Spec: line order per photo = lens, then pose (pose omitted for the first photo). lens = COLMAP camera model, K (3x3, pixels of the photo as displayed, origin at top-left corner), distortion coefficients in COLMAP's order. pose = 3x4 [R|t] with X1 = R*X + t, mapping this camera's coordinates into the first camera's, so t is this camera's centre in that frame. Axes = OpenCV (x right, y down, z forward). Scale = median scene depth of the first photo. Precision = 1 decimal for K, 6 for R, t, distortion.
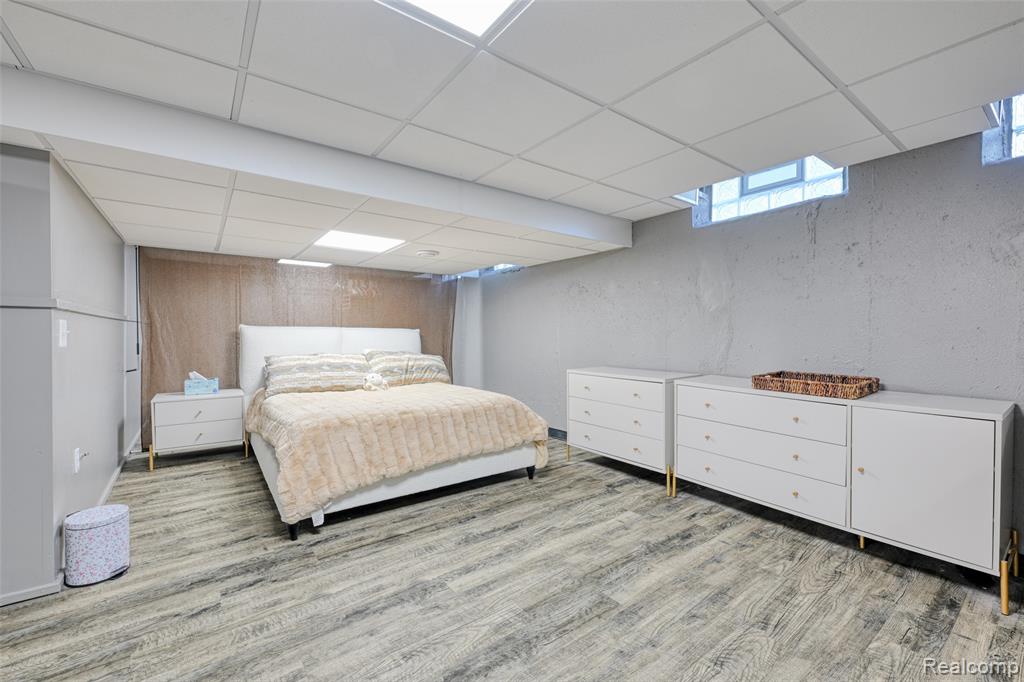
lens RADIAL K [[408.8, 0, 510.2], [0, 408.8, 338.0], [0, 0, 1]] dist [-0.002490, 0.000465]
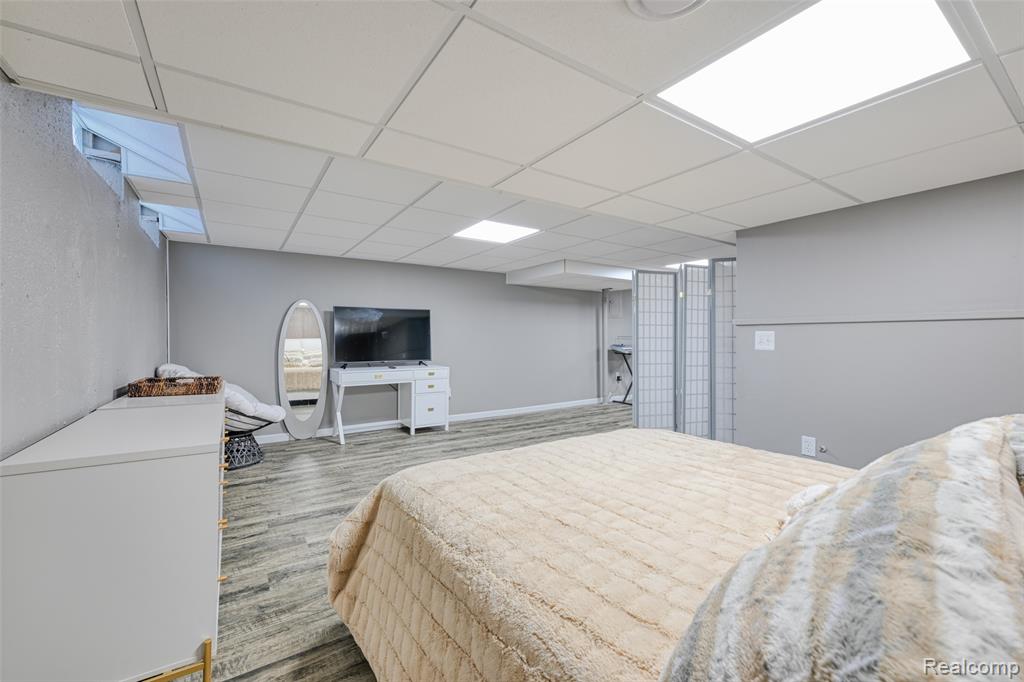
lens RADIAL K [[408.8, 0, 509.2], [0, 408.8, 340.3], [0, 0, 1]] dist [-0.002490, 0.000465]
pose [[-0.998886, 0.000803, 0.047175, -0.187232], [0.001561, 0.999870, 0.016021, -0.029184], [-0.047156, 0.016077, -0.998758, 1.884517]]
